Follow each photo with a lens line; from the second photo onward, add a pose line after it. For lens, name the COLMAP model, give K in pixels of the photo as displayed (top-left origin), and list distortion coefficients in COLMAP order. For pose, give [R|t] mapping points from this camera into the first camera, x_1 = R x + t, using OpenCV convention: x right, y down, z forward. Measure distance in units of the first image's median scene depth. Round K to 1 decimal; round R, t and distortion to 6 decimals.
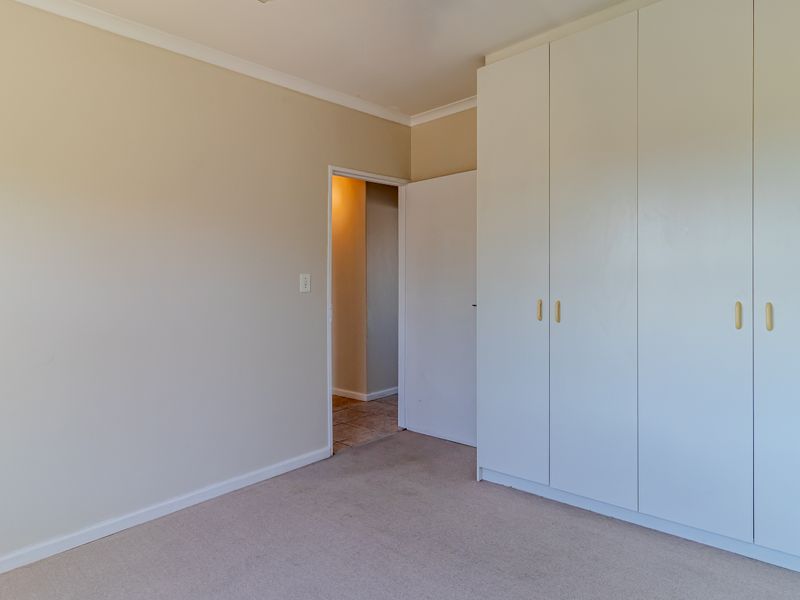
lens RADIAL K [[490.4, 0, 415.5], [0, 490.4, 293.5], [0, 0, 1]] dist [0.005835, 0.000133]
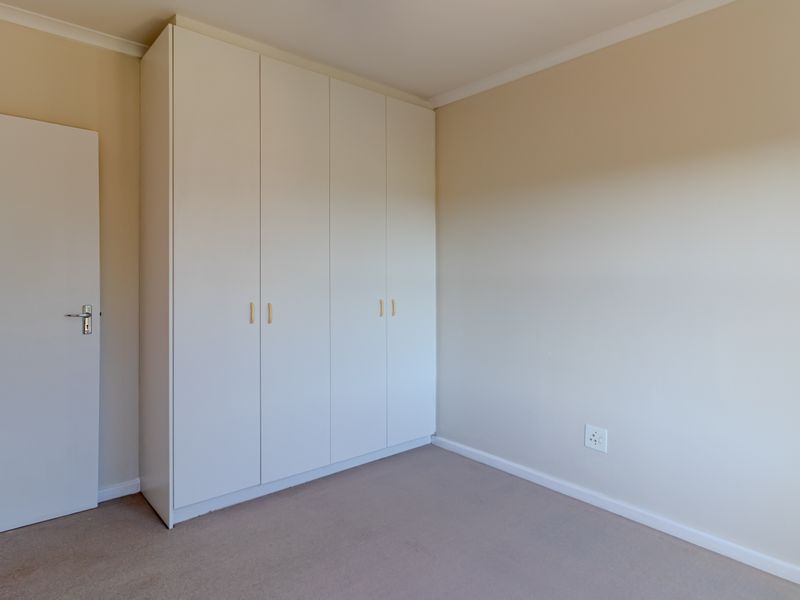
lens RADIAL K [[475.6, 0, 398.0], [0, 475.6, 295.4], [0, 0, 1]] dist [0.001237, 0.000616]
pose [[0.119342, -0.002478, 0.992850, -0.678791], [0.015747, 0.999876, 0.000603, 0.002218], [-0.992728, 0.015563, 0.119366, 0.588805]]
